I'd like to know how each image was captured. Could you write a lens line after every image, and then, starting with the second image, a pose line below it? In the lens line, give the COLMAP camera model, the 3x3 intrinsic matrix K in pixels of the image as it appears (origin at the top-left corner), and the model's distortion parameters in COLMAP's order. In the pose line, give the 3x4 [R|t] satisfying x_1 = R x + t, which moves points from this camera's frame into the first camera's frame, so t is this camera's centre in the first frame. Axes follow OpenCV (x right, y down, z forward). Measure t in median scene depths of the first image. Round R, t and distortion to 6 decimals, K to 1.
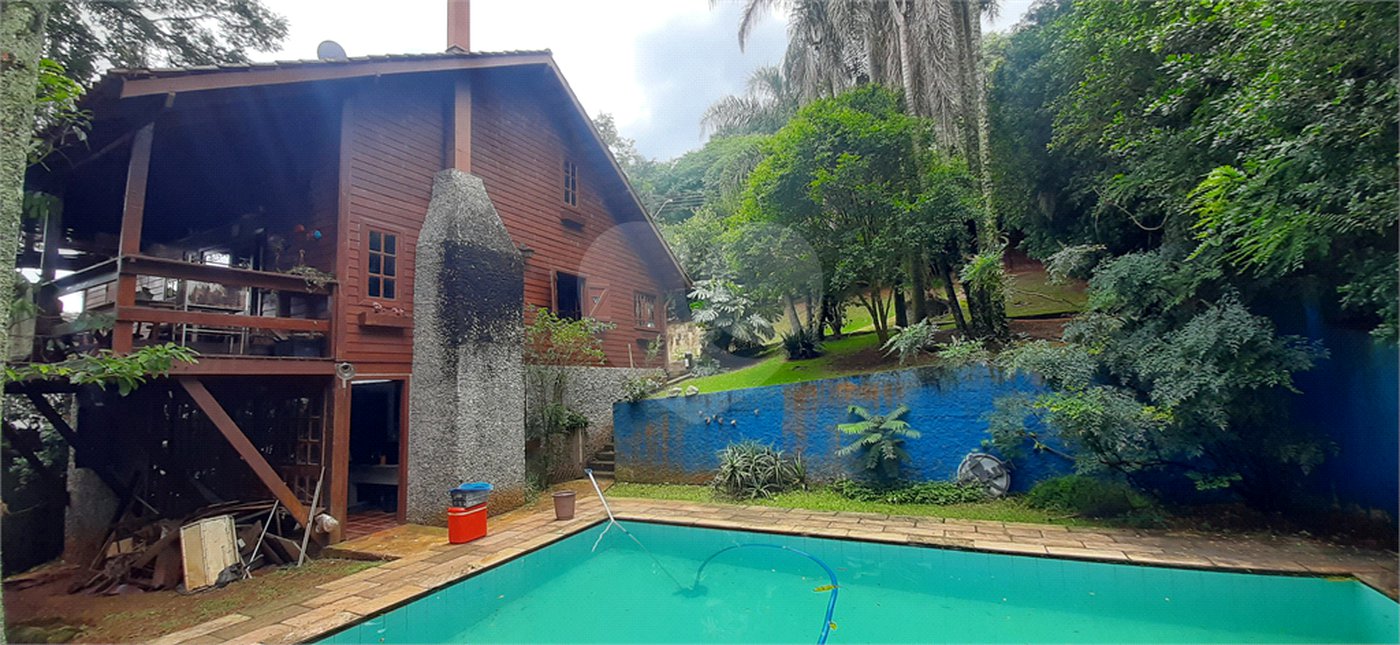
lens RADIAL K [[587.7, 0, 700.5], [0, 587.7, 322.4], [0, 0, 1]] dist [0.000560, -0.007777]
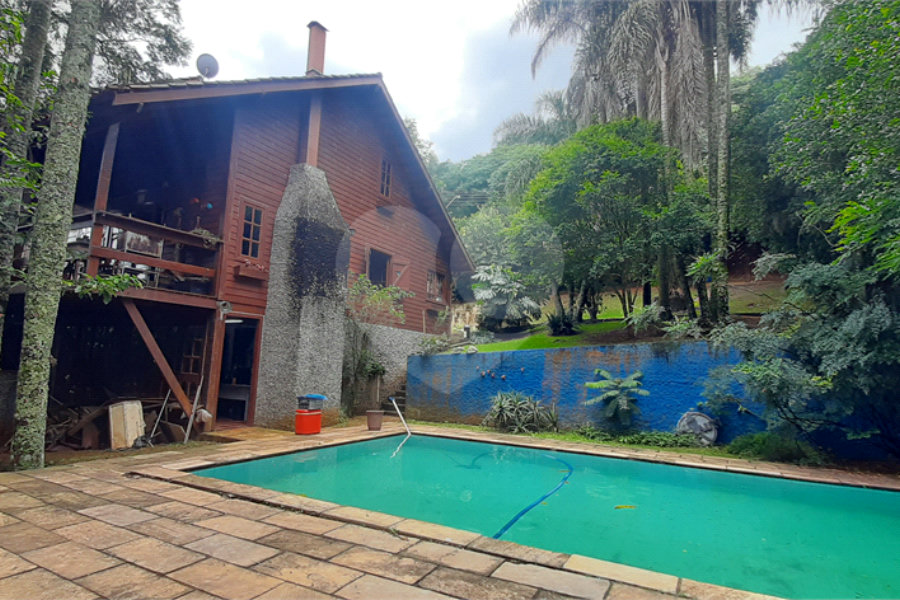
lens RADIAL K [[550.8, 0, 444.7], [0, 550.8, 306.8], [0, 0, 1]] dist [0.002729, -0.001863]
pose [[0.995723, 0.078279, -0.049068, -0.027367], [-0.078620, 0.996892, -0.005062, 0.042132], [0.048519, 0.008898, 0.998783, -0.223202]]
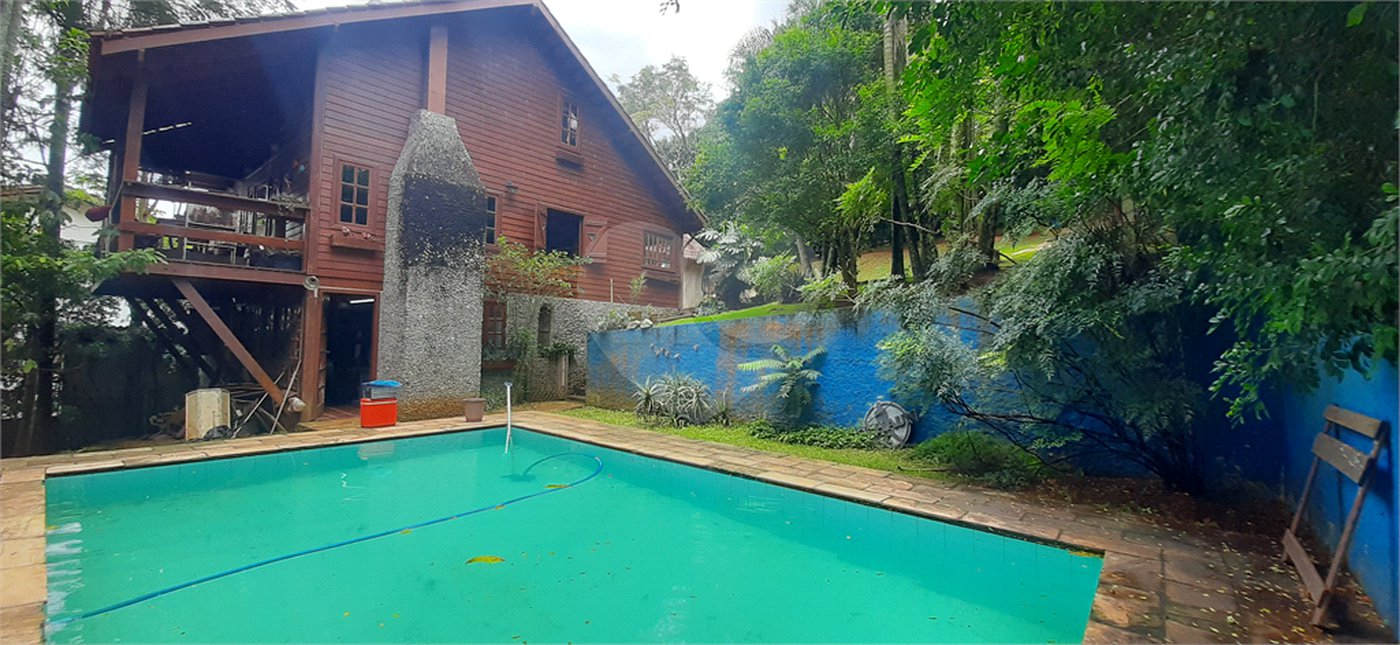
lens RADIAL K [[587.7, 0, 694.7], [0, 587.7, 329.3], [0, 0, 1]] dist [0.000560, -0.007777]
pose [[0.965874, 0.058945, -0.252218, 0.400315], [-0.036991, 0.995171, 0.090917, 0.034504], [0.256359, -0.078485, 0.963390, 0.031221]]
